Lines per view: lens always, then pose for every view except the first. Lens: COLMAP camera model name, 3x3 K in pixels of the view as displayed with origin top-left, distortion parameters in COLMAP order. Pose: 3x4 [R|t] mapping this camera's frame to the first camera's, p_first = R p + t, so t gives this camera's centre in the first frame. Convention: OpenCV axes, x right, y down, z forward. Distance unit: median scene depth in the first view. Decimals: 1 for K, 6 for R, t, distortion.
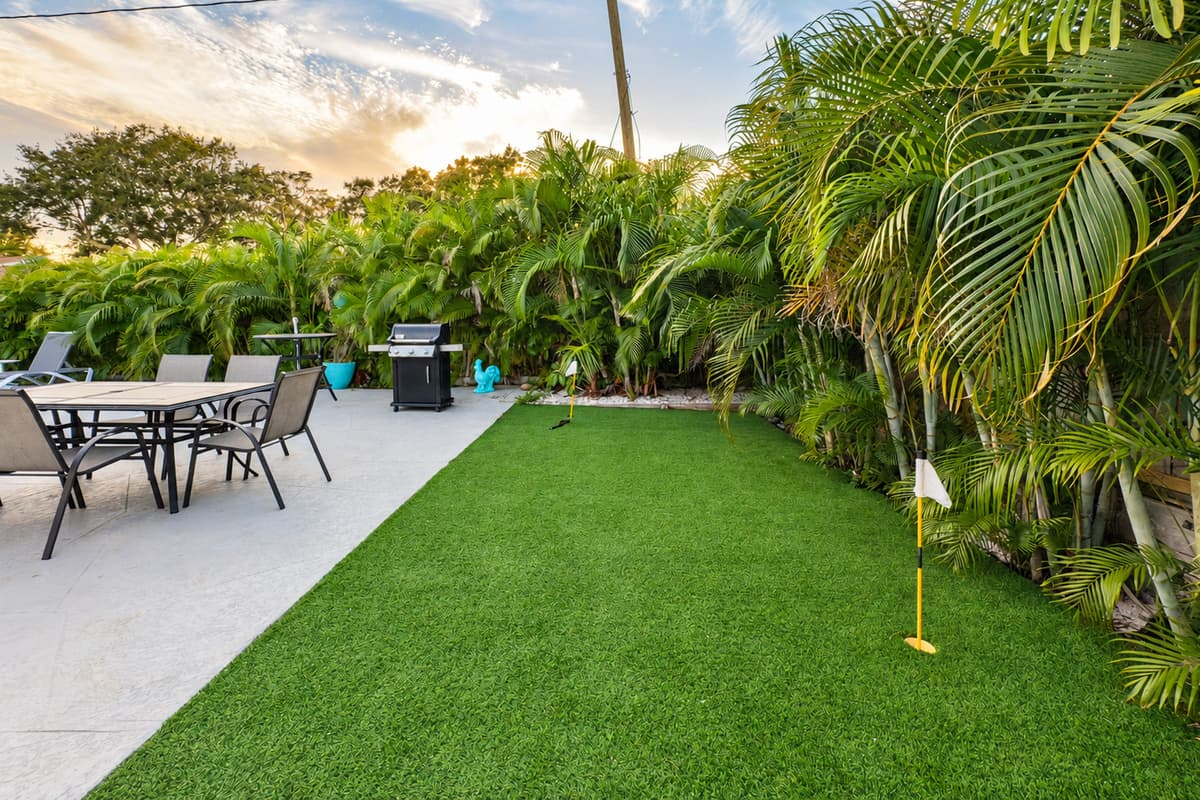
lens RADIAL K [[475.6, 0, 594.6], [0, 475.6, 353.7], [0, 0, 1]] dist [0.000542, 0.000495]
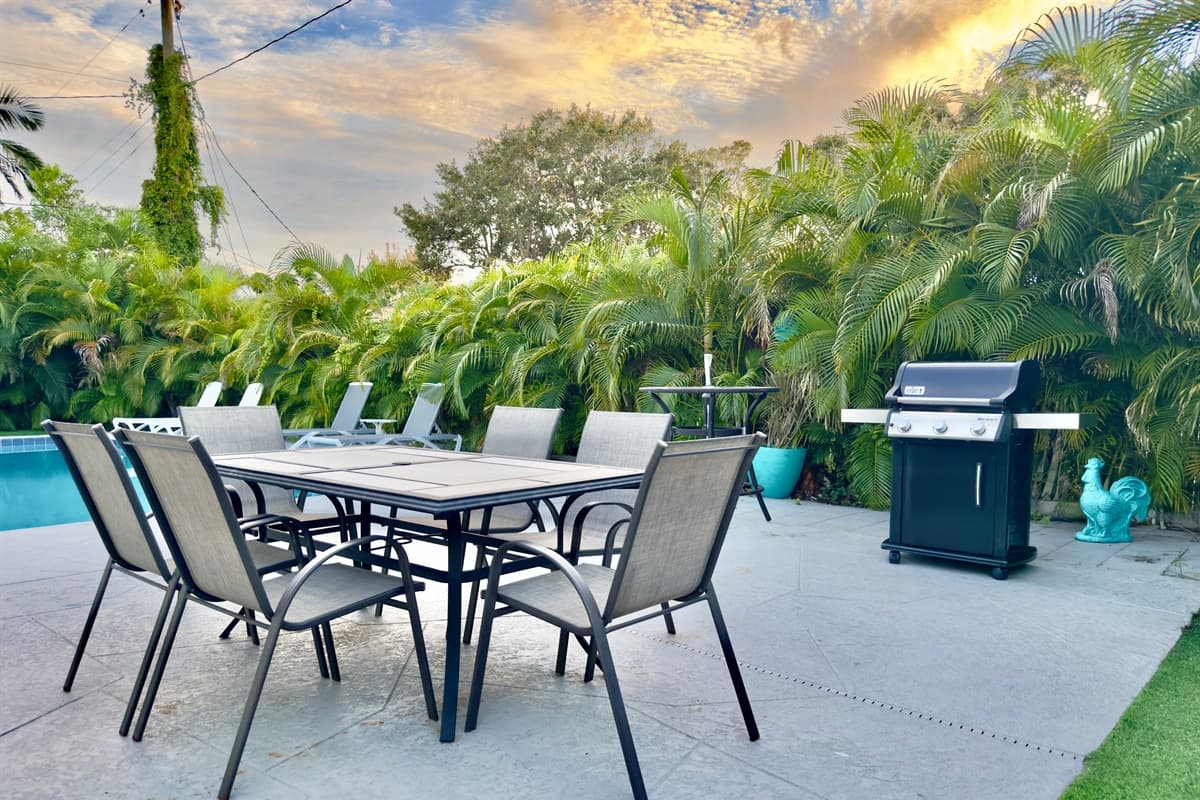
lens RADIAL K [[851.7, 0, 596.1], [0, 851.7, 440.2], [0, 0, 1]] dist [0.067420, -0.103432]
pose [[0.767114, 0.051271, -0.639458, -0.101751], [-0.058059, 0.998259, 0.010390, 0.013234], [0.638878, 0.029156, 0.768755, 0.172257]]
